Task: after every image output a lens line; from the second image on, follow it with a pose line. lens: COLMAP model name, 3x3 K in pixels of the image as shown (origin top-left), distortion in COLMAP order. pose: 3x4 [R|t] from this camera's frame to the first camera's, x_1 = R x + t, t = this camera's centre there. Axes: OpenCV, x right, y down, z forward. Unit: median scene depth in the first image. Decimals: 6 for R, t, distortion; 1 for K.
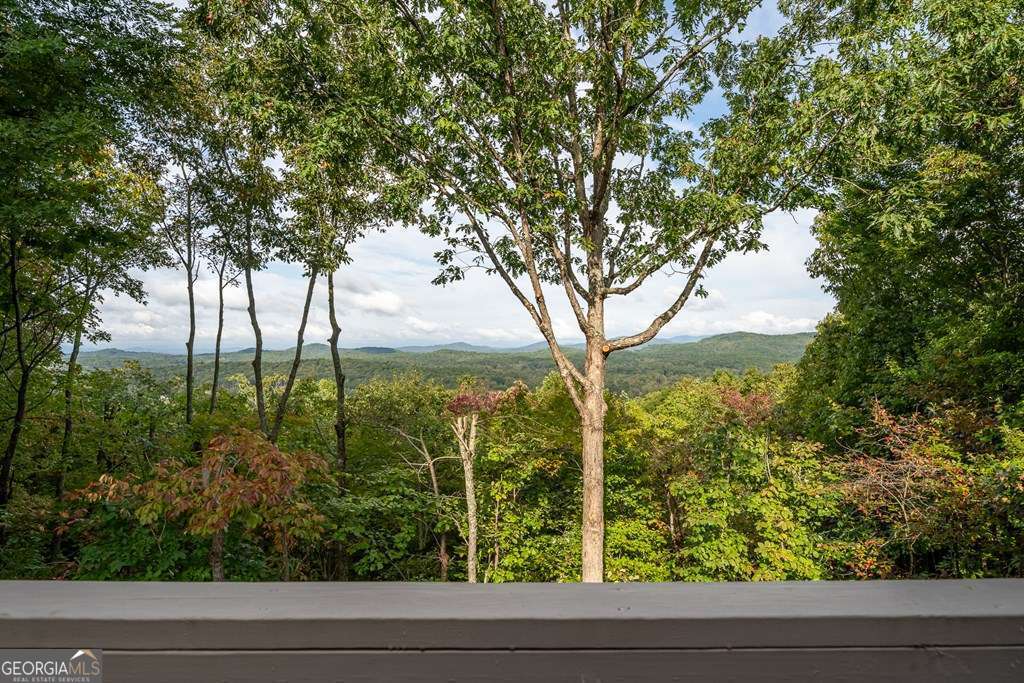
lens RADIAL K [[453.1, 0, 516.8], [0, 453.1, 344.6], [0, 0, 1]] dist [0.000146, 0.000109]
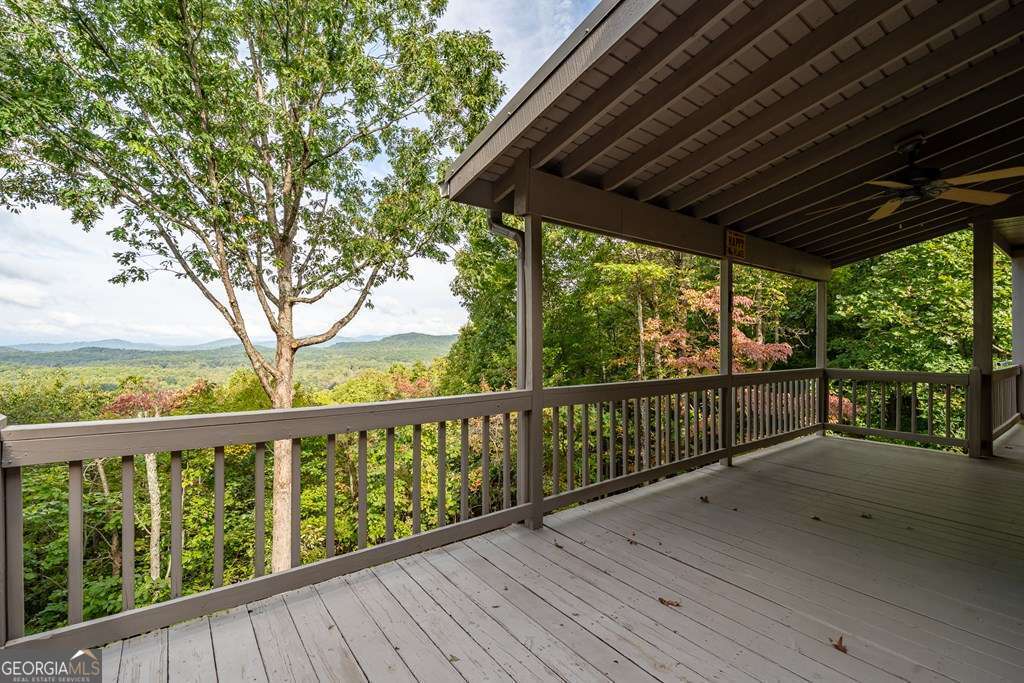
lens RADIAL K [[453.1, 0, 516.8], [0, 453.1, 344.6], [0, 0, 1]] dist [0.000146, 0.000109]
pose [[0.797968, 0.001278, 0.602698, -0.066815], [-0.003565, 0.999990, 0.002598, 0.000962], [-0.602689, -0.004222, 0.797965, -0.366436]]
